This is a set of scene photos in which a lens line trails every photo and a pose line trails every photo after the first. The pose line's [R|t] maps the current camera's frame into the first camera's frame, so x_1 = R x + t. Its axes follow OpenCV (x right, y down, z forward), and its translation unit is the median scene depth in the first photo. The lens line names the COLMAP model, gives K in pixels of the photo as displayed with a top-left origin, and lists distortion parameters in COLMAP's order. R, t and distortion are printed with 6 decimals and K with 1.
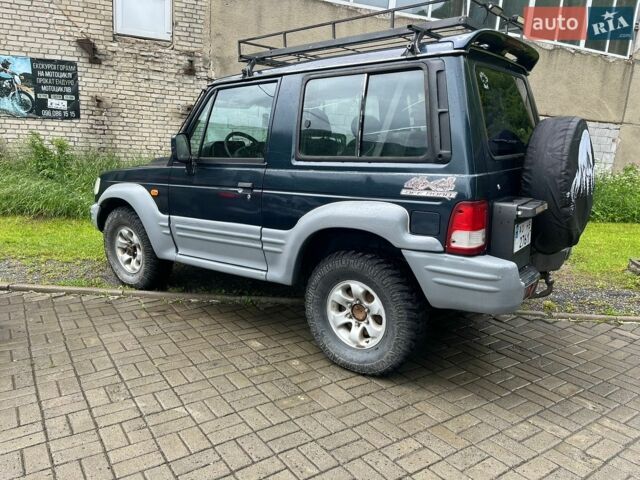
lens RADIAL K [[496.0, 0, 320.0], [0, 496.0, 240.0], [0, 0, 1]] dist [0.056545, -0.096717]
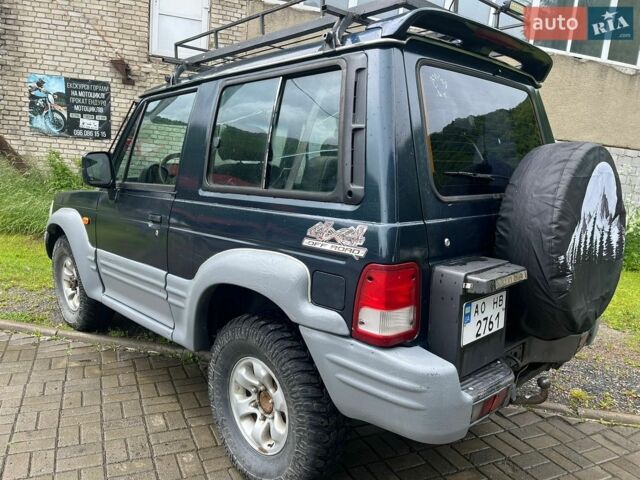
lens RADIAL K [[496.0, 0, 320.0], [0, 496.0, 240.0], [0, 0, 1]] dist [0.056545, -0.096717]
pose [[0.987923, 0.053611, -0.145378, 0.246935], [-0.061543, 0.996820, -0.050620, -0.056272], [0.142202, 0.058956, 0.988080, 0.275416]]
